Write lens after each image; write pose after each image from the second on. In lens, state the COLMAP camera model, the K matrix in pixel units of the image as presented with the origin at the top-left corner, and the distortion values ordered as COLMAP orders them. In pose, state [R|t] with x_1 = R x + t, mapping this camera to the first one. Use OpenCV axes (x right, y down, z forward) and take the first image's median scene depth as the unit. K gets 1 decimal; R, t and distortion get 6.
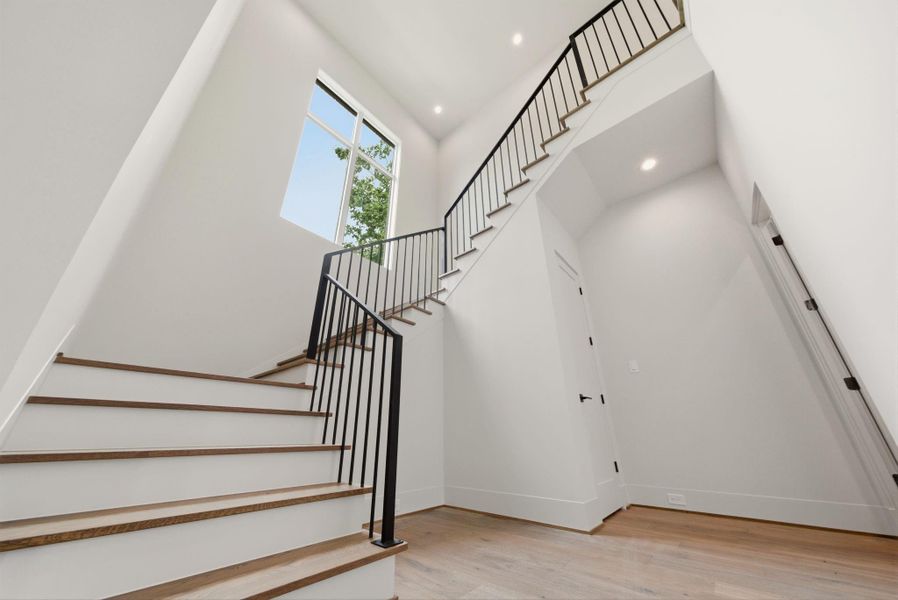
lens RADIAL K [[305.2, 0, 443.6], [0, 305.2, 301.9], [0, 0, 1]] dist [-0.001550, -0.000021]
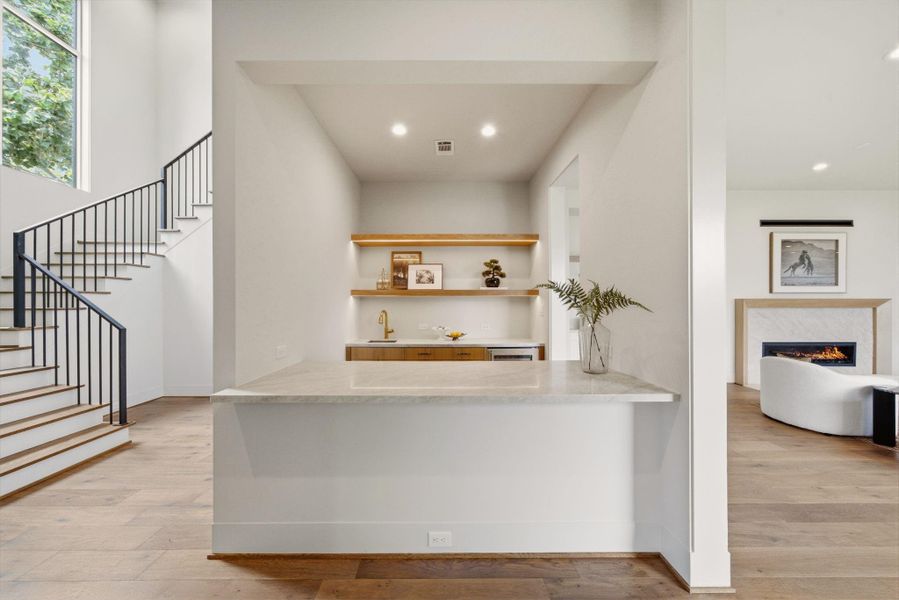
lens RADIAL K [[305.5, 0, 446.1], [0, 305.5, 302.7], [0, 0, 1]] dist [-0.001550, -0.000021]
pose [[0.748530, -0.001265, 0.663099, 0.055306], [-0.261159, 0.918613, 0.296559, -0.695161], [-0.609507, -0.395158, 0.687279, -0.866311]]
